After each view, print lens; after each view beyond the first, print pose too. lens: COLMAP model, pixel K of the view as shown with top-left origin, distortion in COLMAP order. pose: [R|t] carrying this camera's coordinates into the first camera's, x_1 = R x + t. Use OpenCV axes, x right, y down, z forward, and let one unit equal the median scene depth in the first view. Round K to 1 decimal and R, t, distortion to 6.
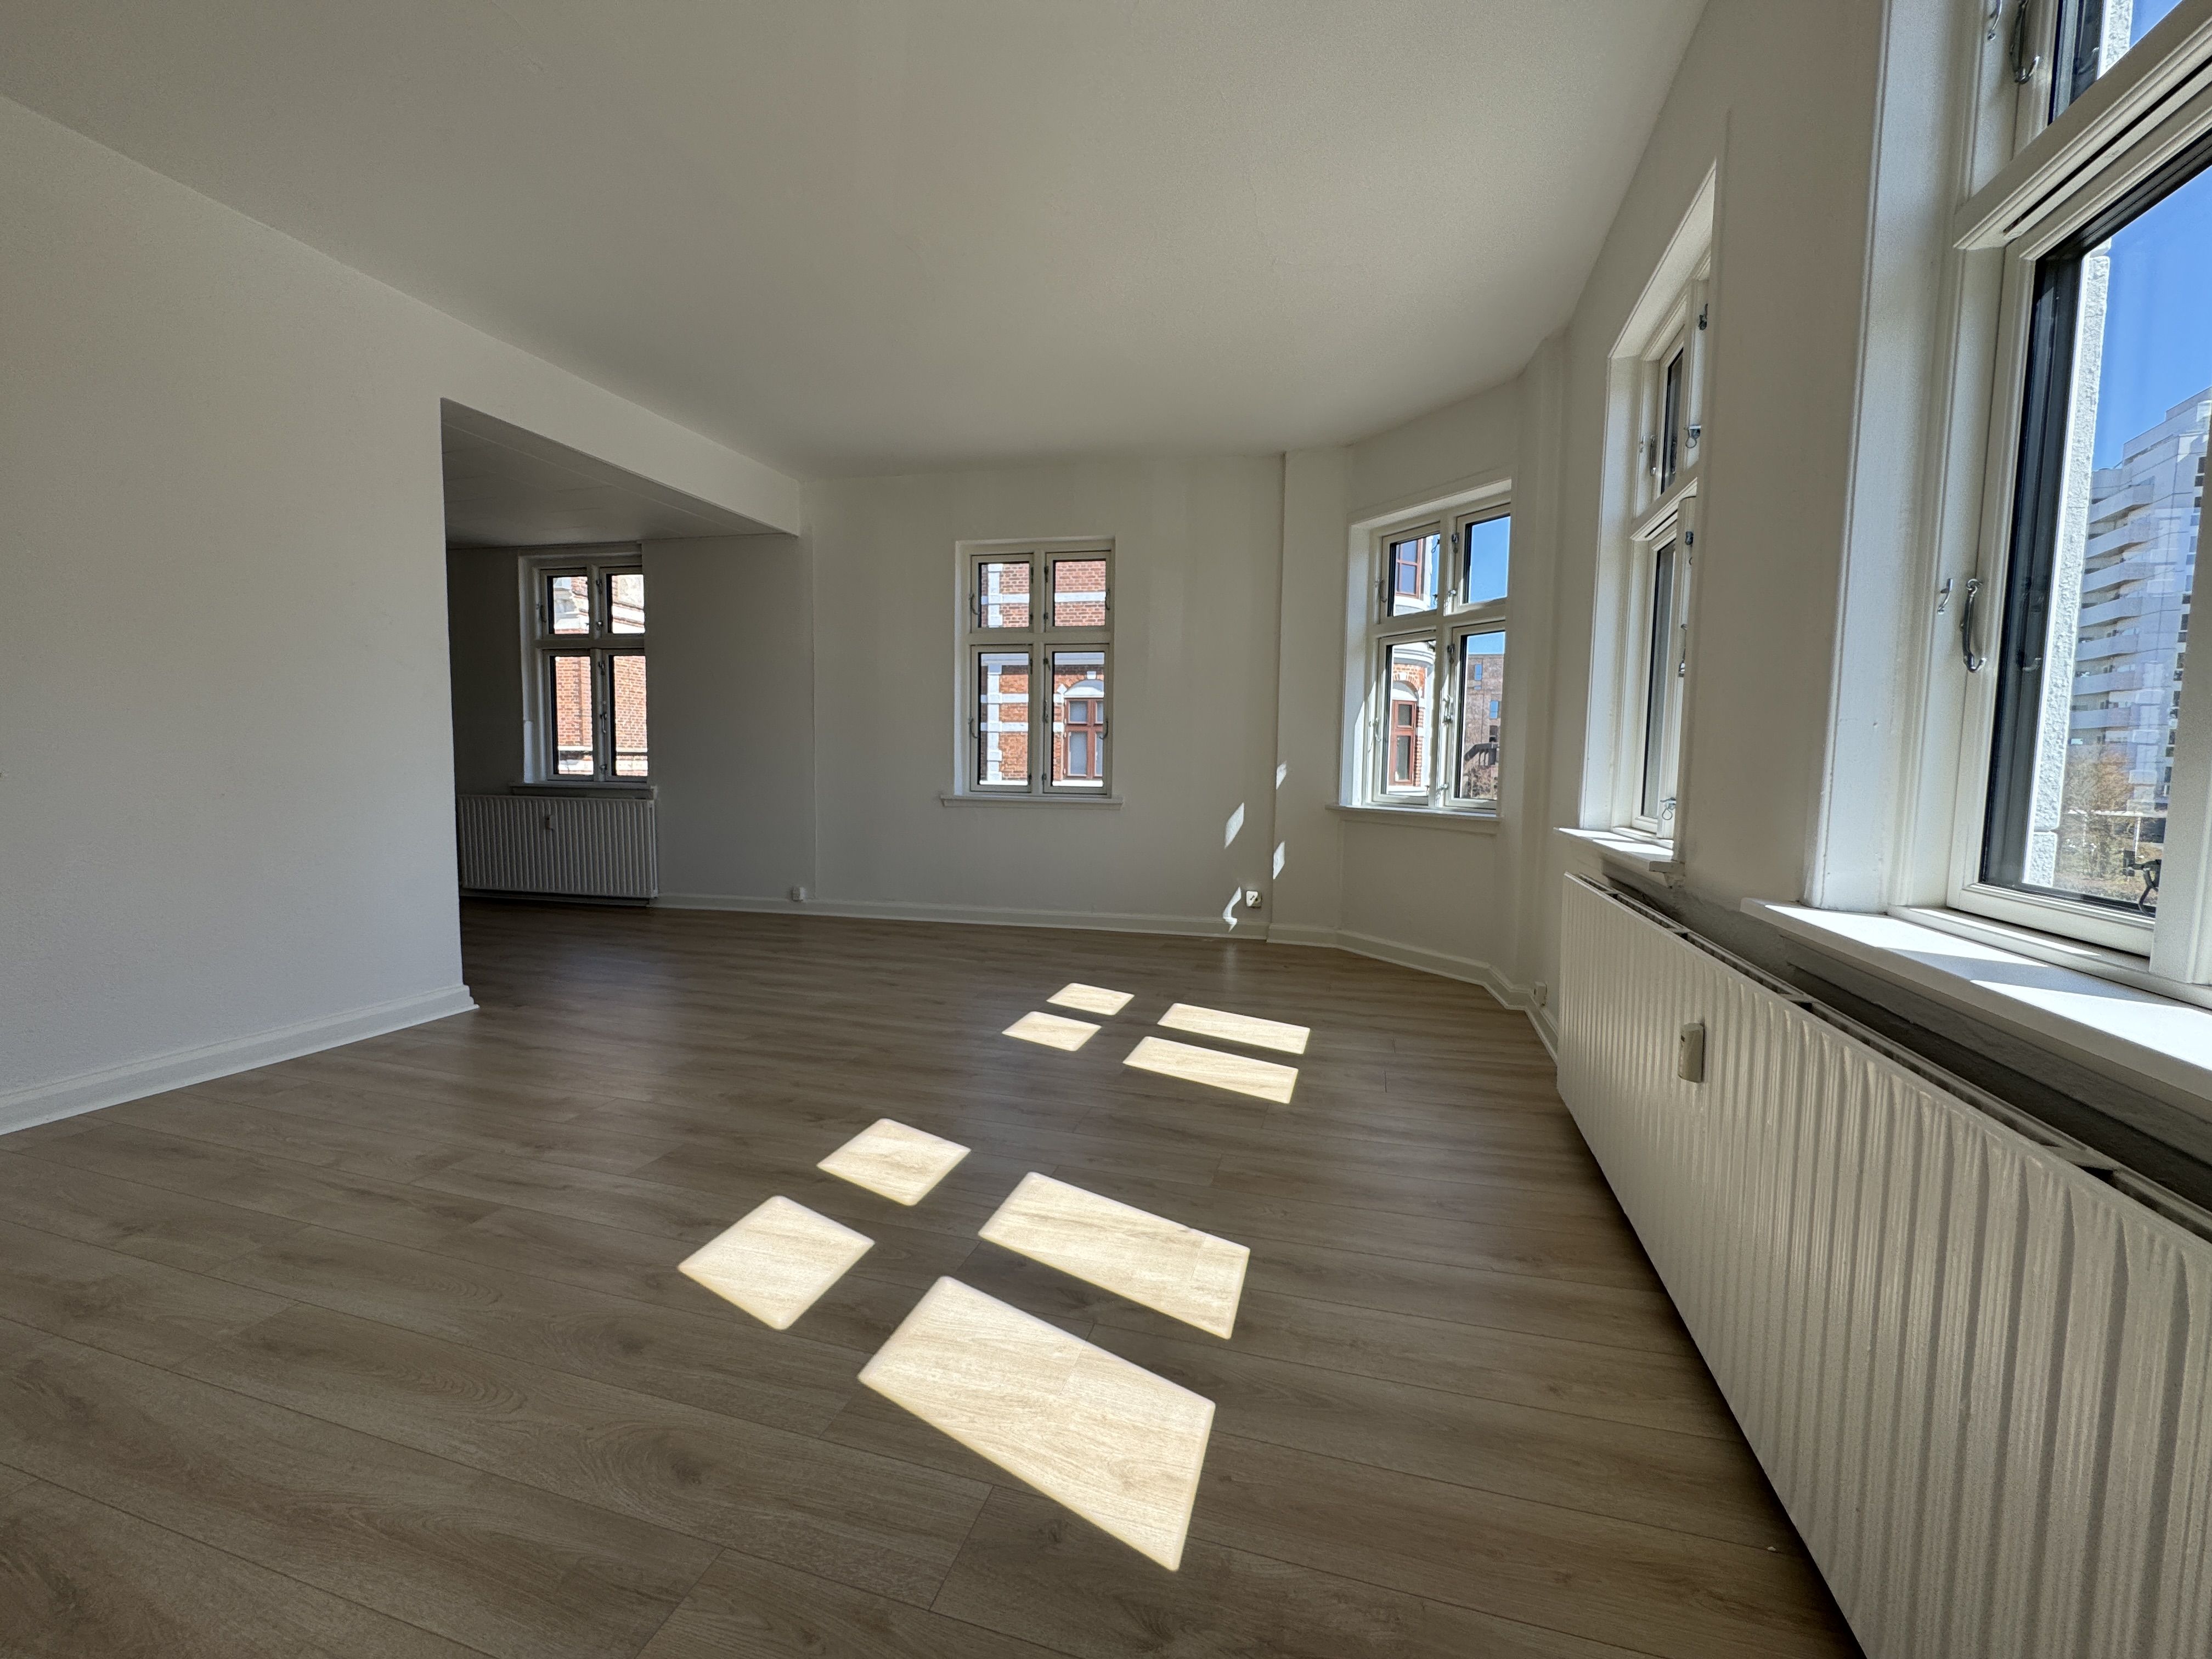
lens RADIAL K [[890.8, 0, 1106.0], [0, 890.8, 829.5], [0, 0, 1]] dist [0.001136, 0.000158]
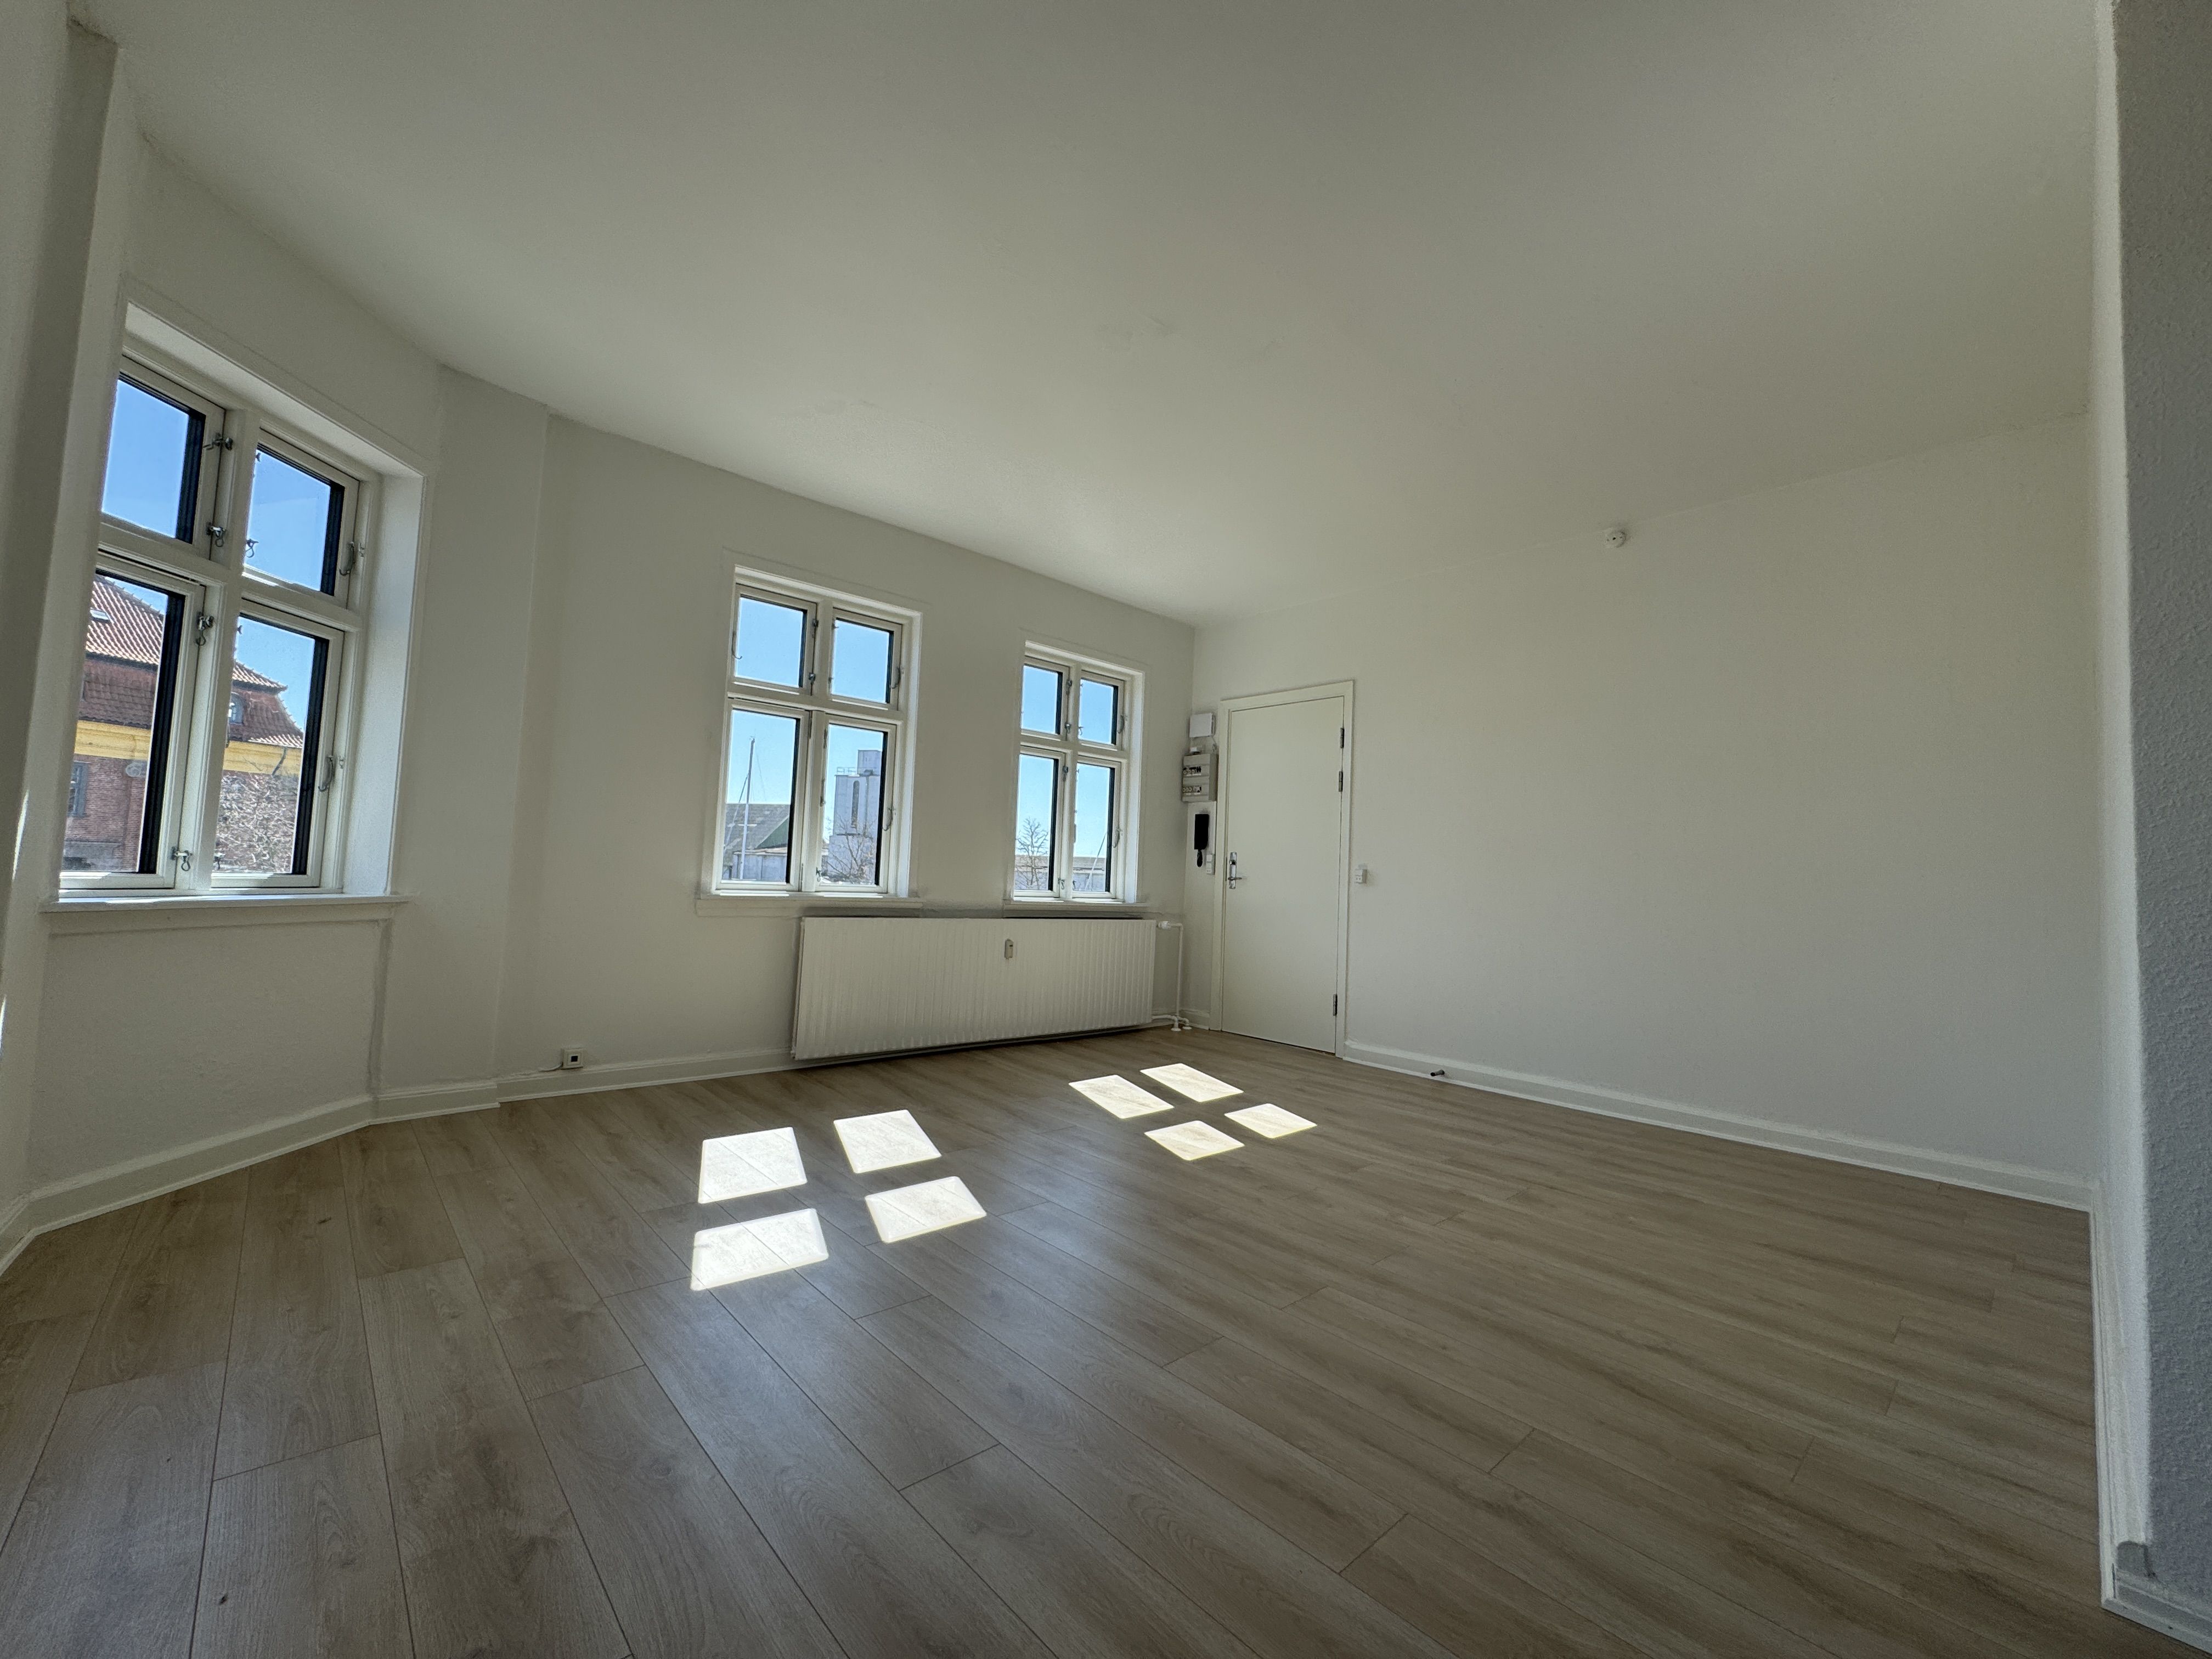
lens RADIAL K [[890.8, 0, 1106.0], [0, 890.8, 829.5], [0, 0, 1]] dist [0.001136, 0.000158]
pose [[-0.859004, -0.022833, 0.511460, -0.638671], [-0.014201, 0.999683, 0.020777, -0.125707], [-0.511772, 0.010584, -0.859056, 1.767674]]
